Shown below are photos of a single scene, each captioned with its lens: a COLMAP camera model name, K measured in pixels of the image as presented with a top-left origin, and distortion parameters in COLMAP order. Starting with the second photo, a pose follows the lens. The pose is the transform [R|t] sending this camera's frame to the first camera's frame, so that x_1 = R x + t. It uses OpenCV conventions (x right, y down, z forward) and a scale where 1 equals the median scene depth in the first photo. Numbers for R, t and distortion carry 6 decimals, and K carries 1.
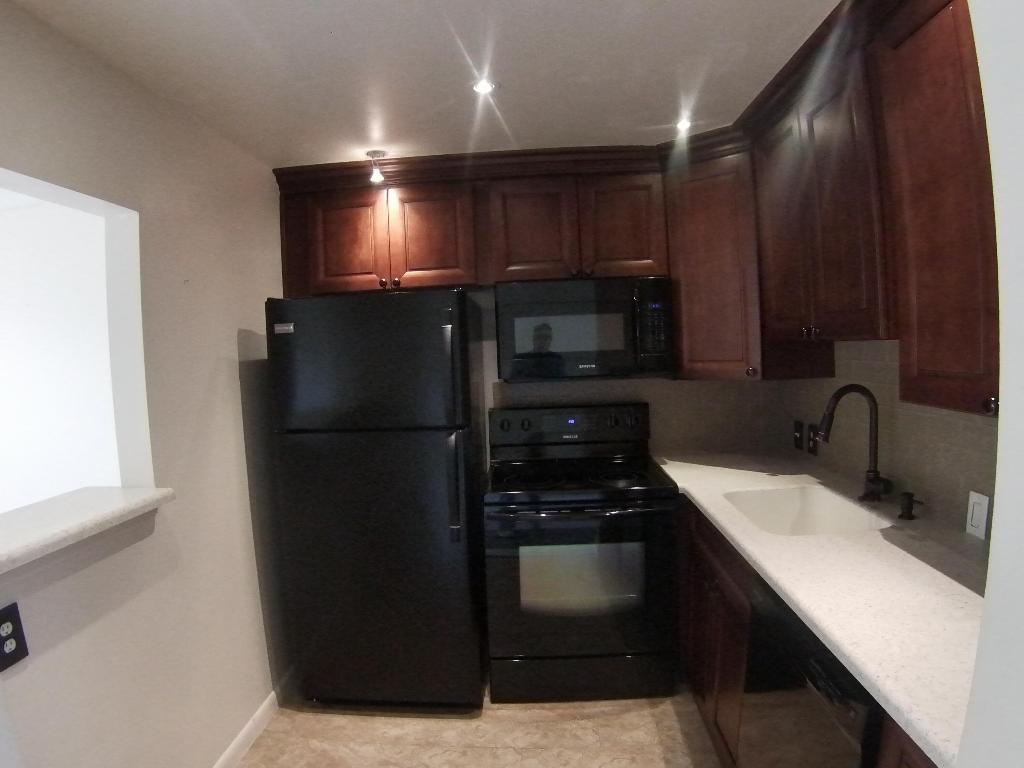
lens RADIAL K [[589.8, 0, 512.7], [0, 589.8, 389.1], [0, 0, 1]] dist [-0.170787, 0.031058]
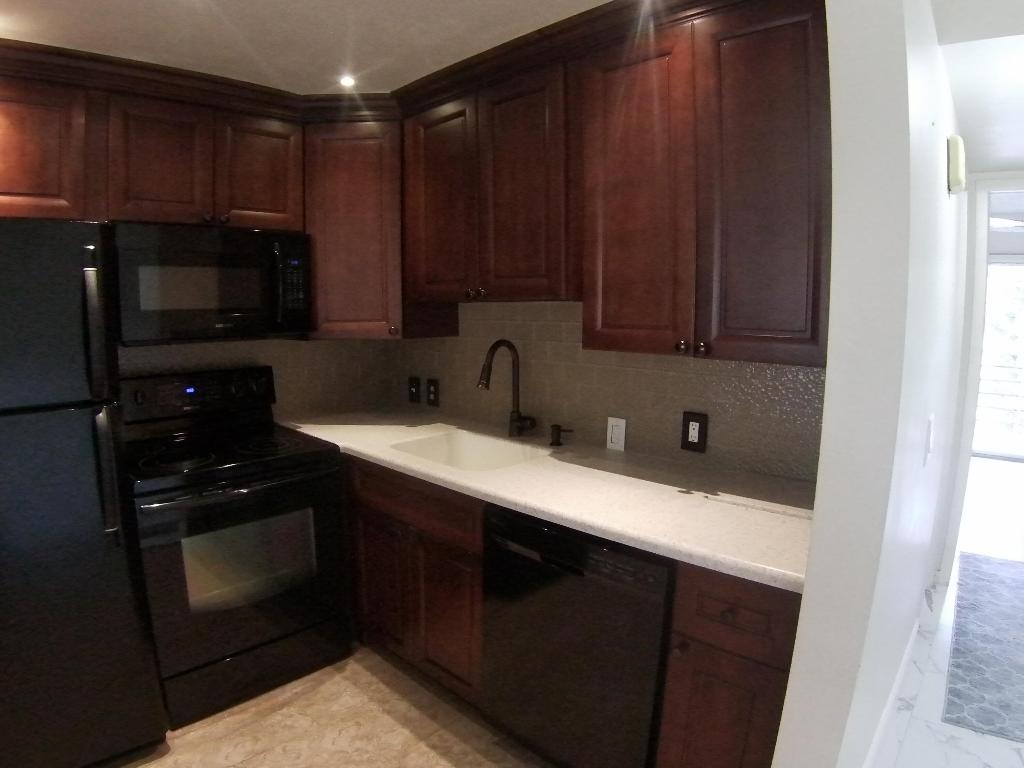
lens RADIAL K [[589.8, 0, 512.7], [0, 589.8, 389.1], [0, 0, 1]] dist [-0.170787, 0.031058]
pose [[0.648252, -0.059991, 0.759059, -0.276353], [0.021424, 0.997934, 0.060573, 0.017045], [-0.761125, -0.023004, 0.648197, 0.133059]]
